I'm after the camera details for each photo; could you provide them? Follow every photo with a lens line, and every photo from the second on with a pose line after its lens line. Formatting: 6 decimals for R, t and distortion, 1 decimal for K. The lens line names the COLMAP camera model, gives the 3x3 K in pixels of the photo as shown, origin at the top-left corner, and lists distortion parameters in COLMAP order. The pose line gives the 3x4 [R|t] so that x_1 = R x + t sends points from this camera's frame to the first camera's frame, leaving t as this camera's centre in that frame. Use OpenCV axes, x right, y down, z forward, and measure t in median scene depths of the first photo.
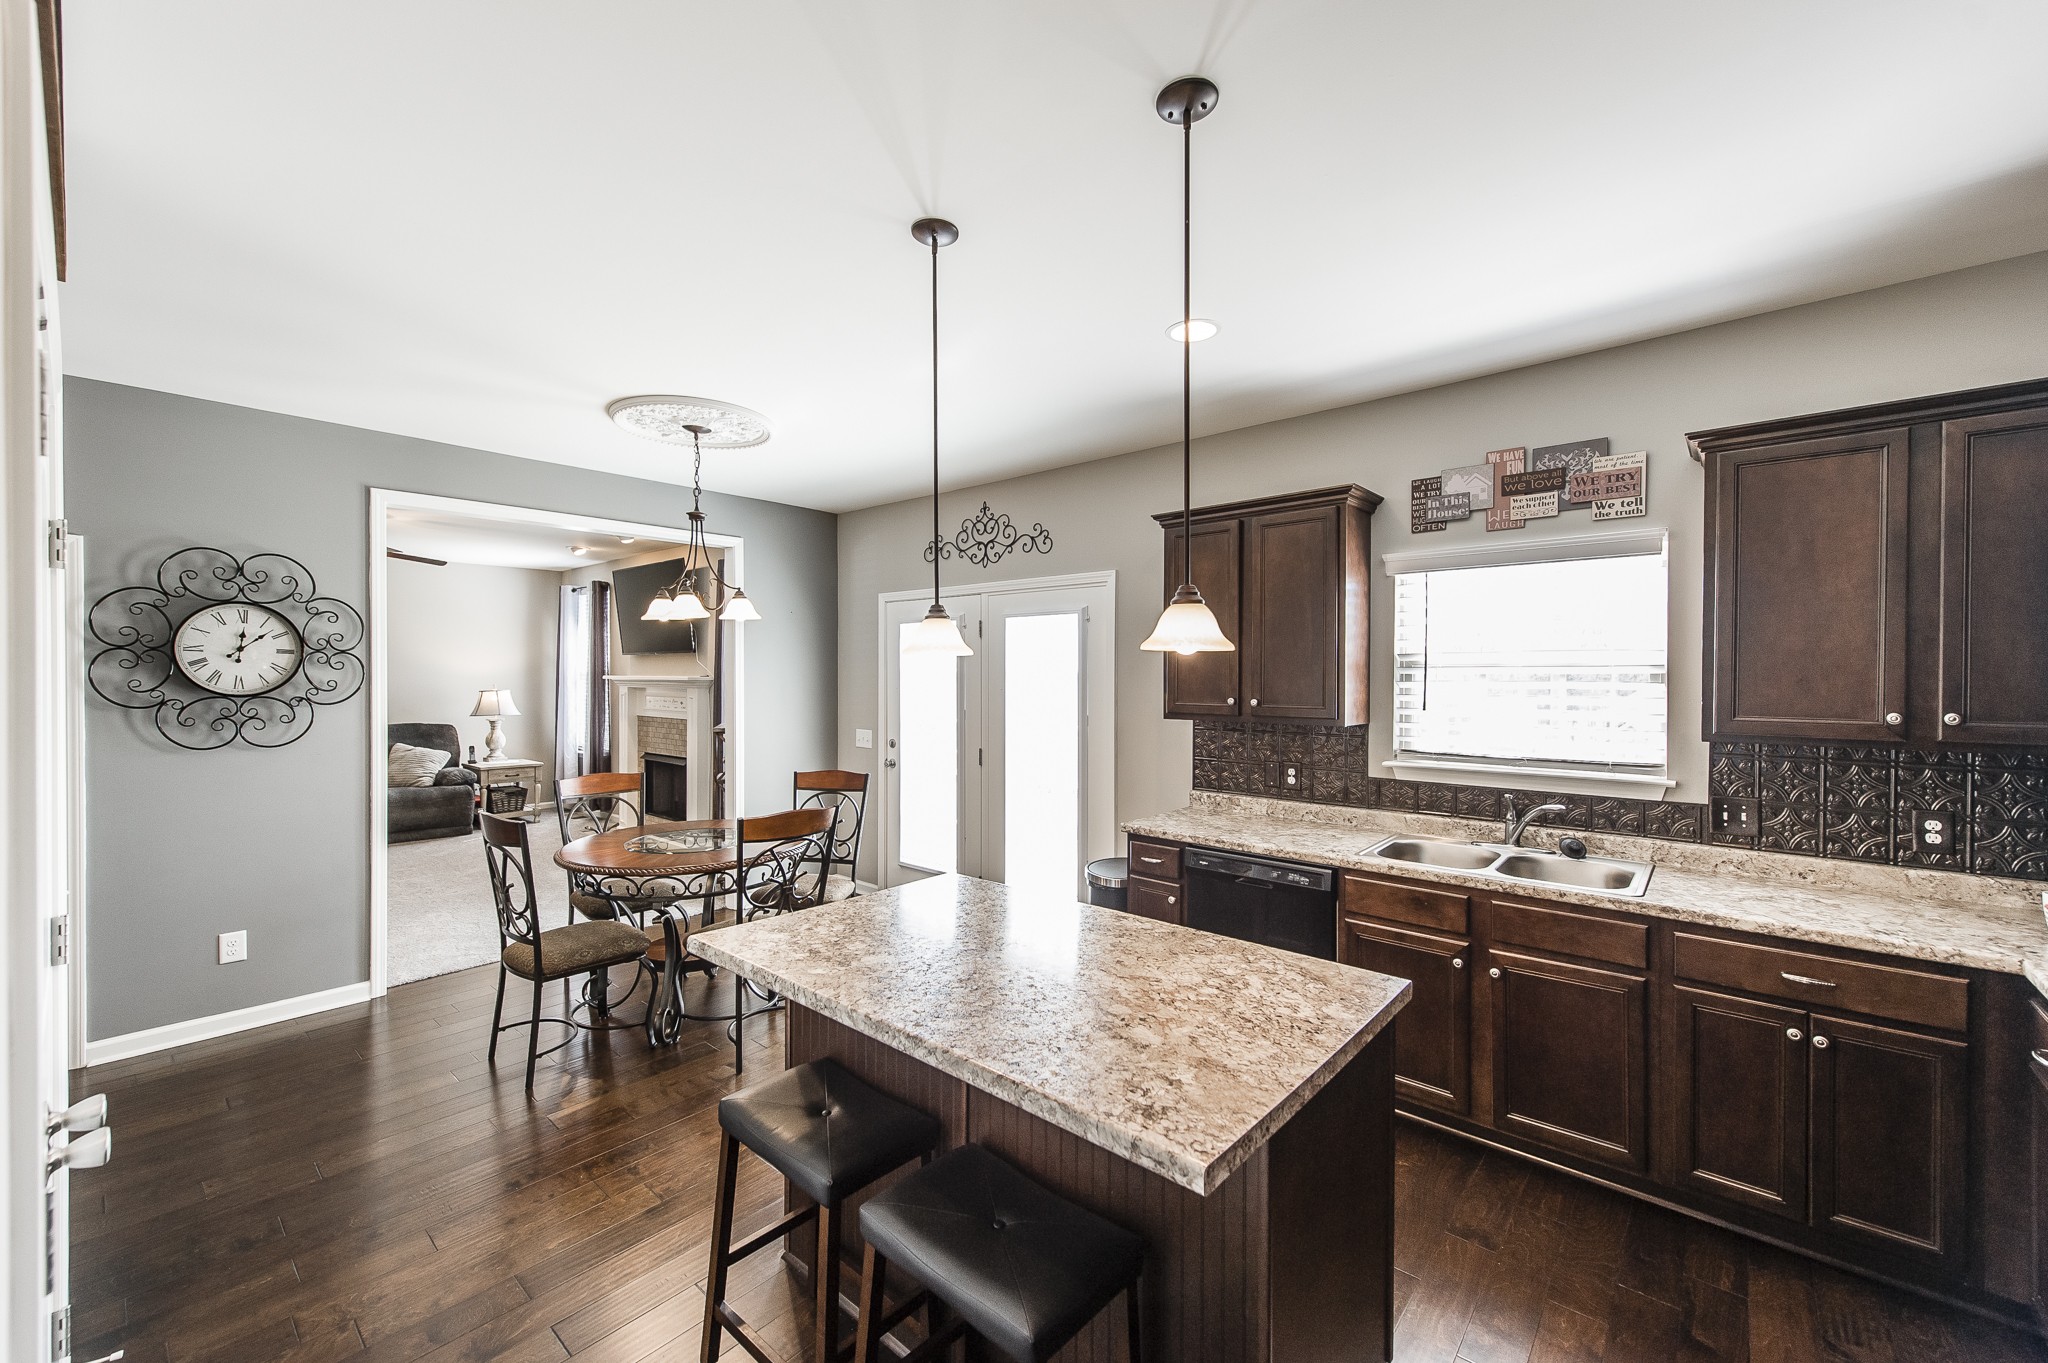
lens RADIAL K [[812.1, 0, 1024.0], [0, 812.1, 681.5], [0, 0, 1]] dist [0.017332, -0.005526]
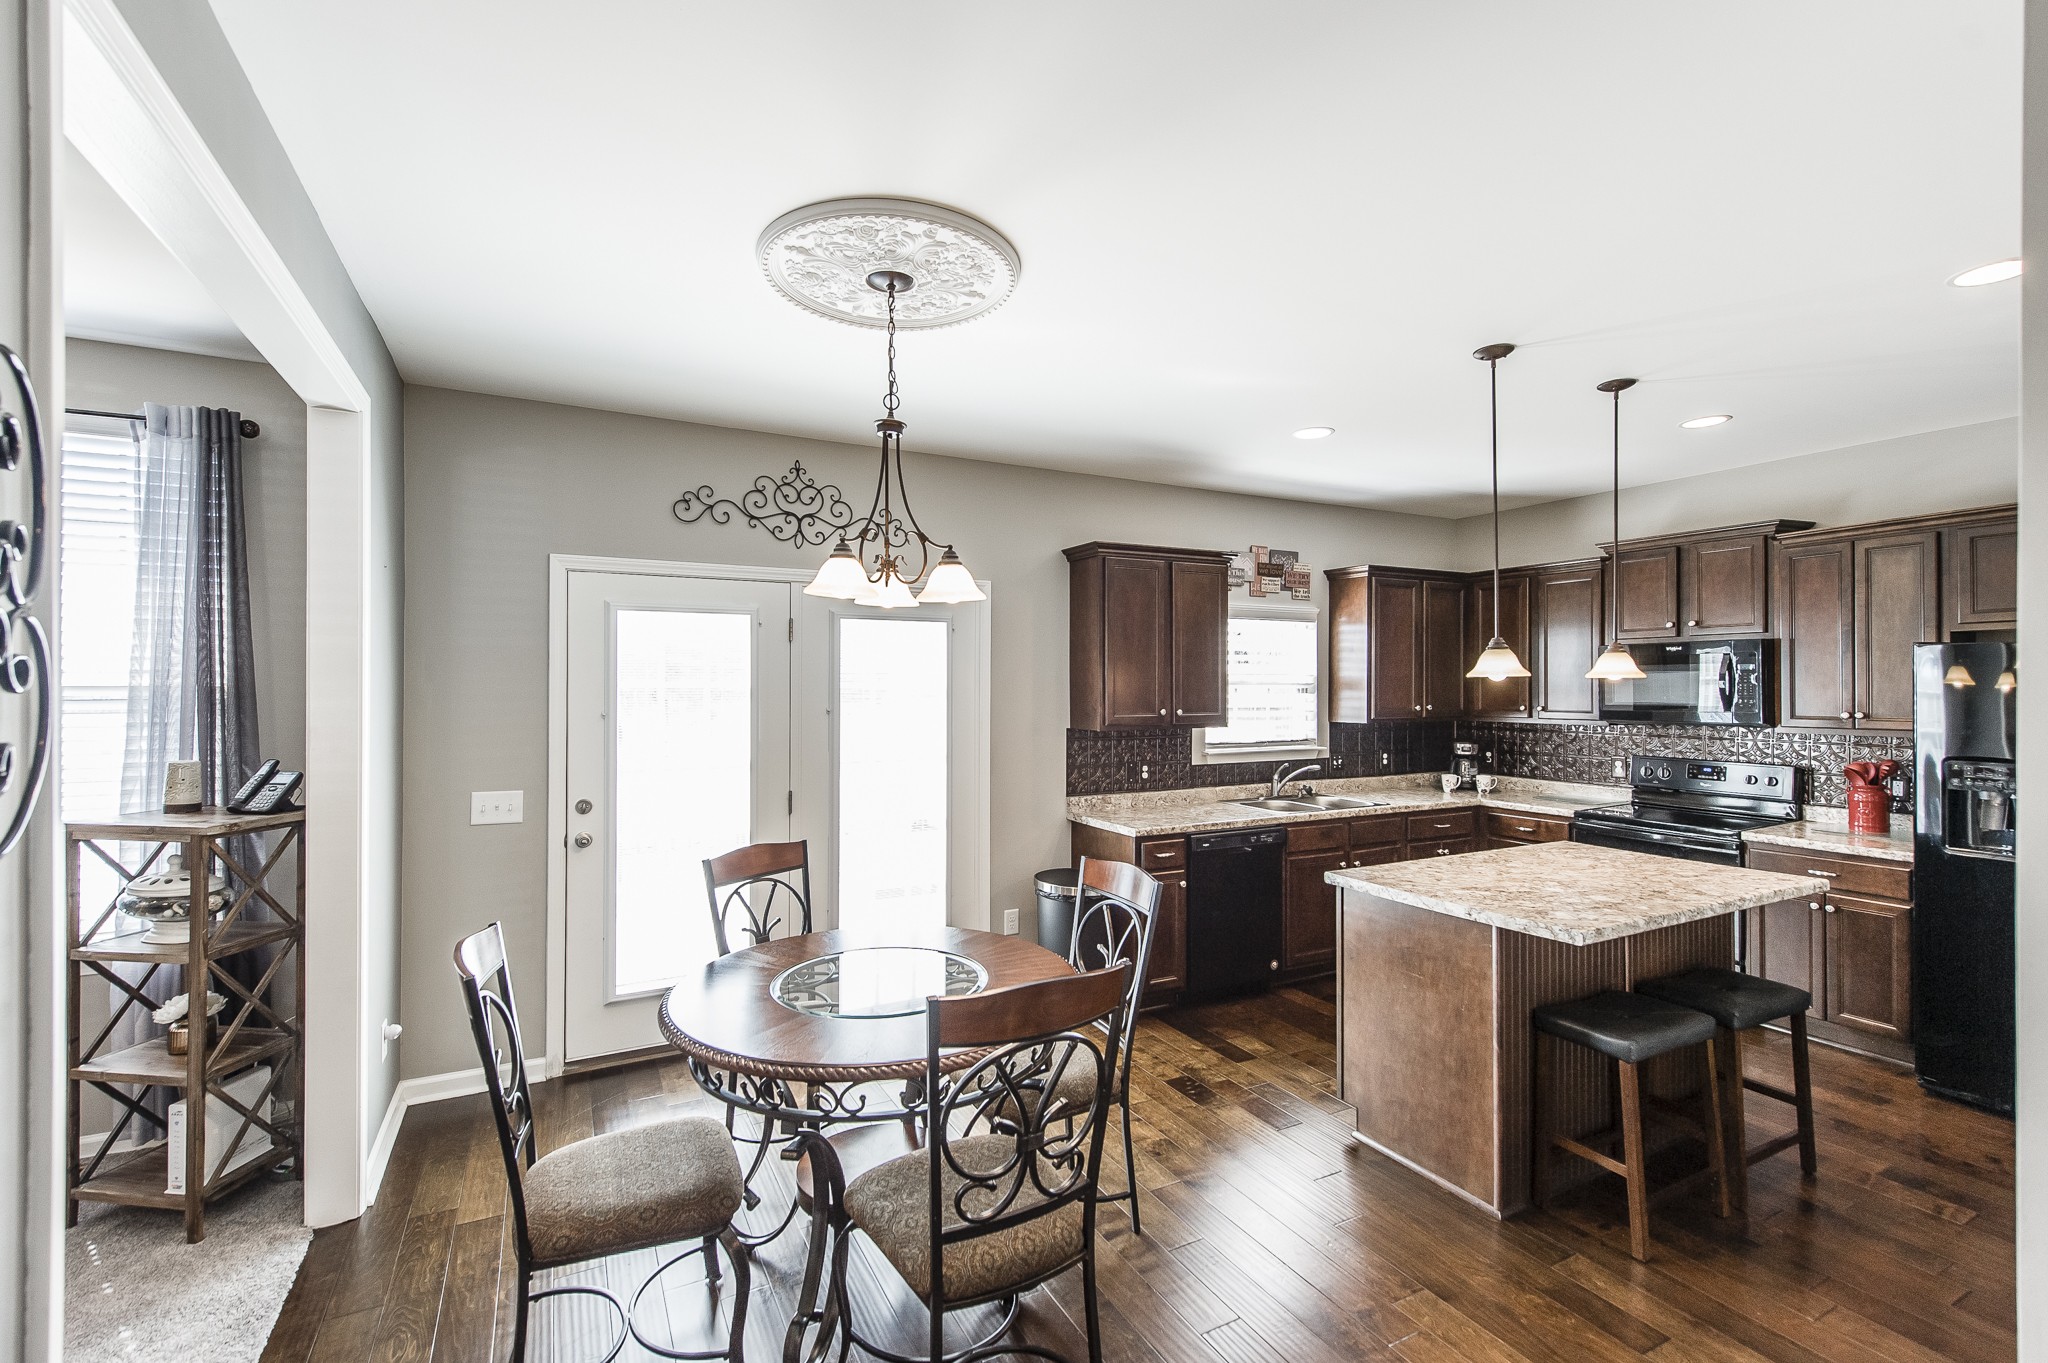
lens RADIAL K [[888.9, 0, 1047.9], [0, 888.9, 685.9], [0, 0, 1]] dist [0.021466, -0.000060]
pose [[0.351603, -0.000067, 0.936149, -1.085861], [0.010626, 0.999936, -0.003919, -0.011569], [-0.936089, 0.011325, 0.351581, 0.733971]]
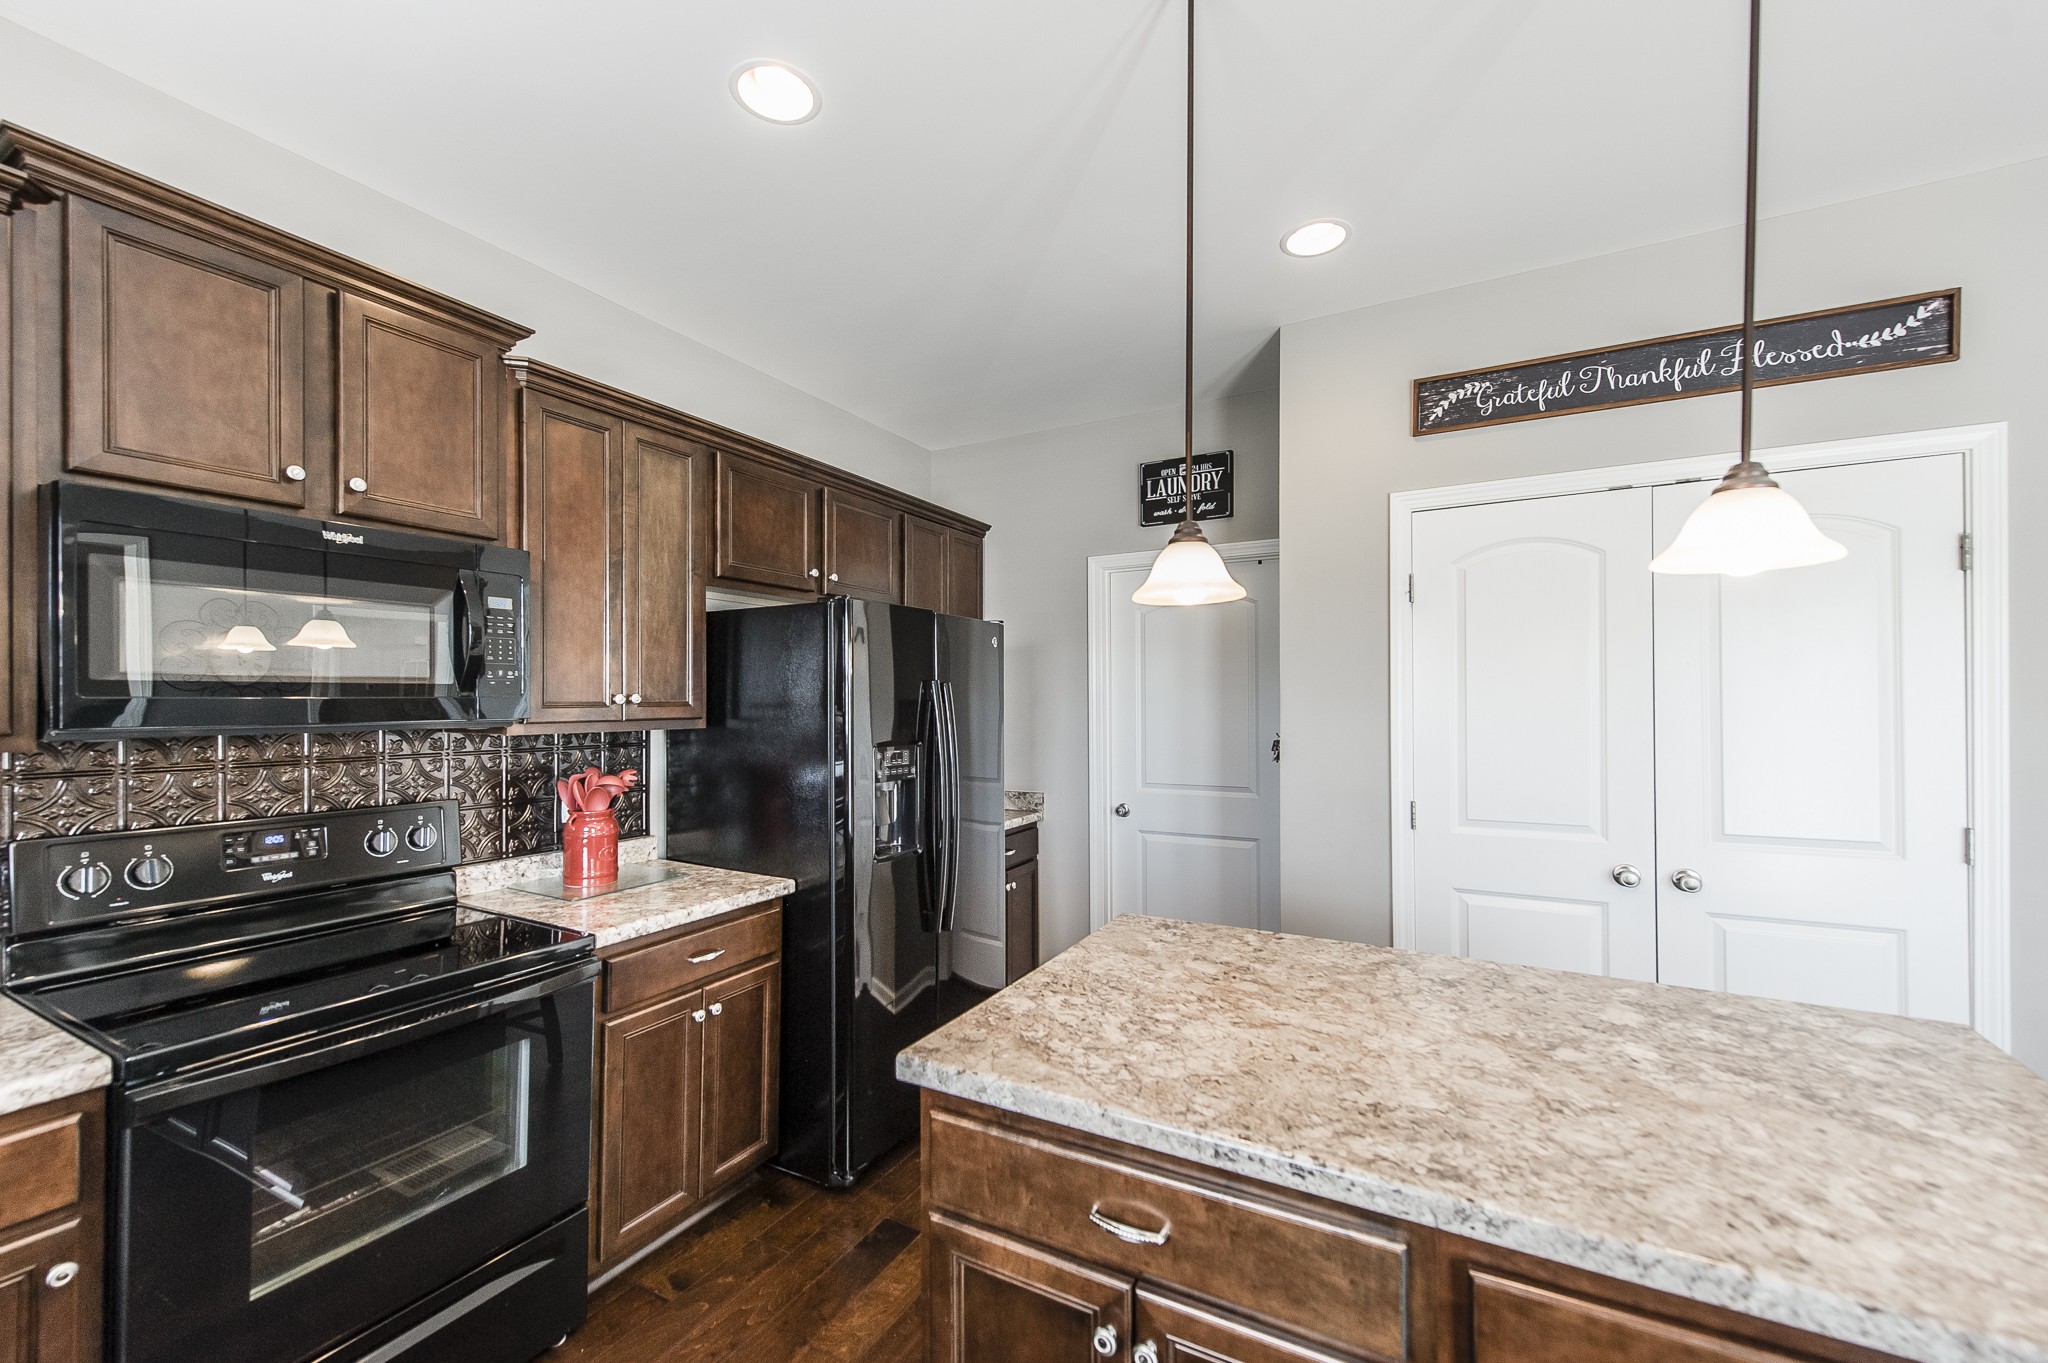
lens RADIAL K [[816.1, 0, 1007.2], [0, 816.1, 687.1], [0, 0, 1]] dist [0.018021, -0.005919]
pose [[-0.980351, -0.005467, -0.197183, 0.272097], [-0.003000, 0.999914, -0.012806, 0.034020], [0.197236, -0.011962, -0.980283, 0.886444]]
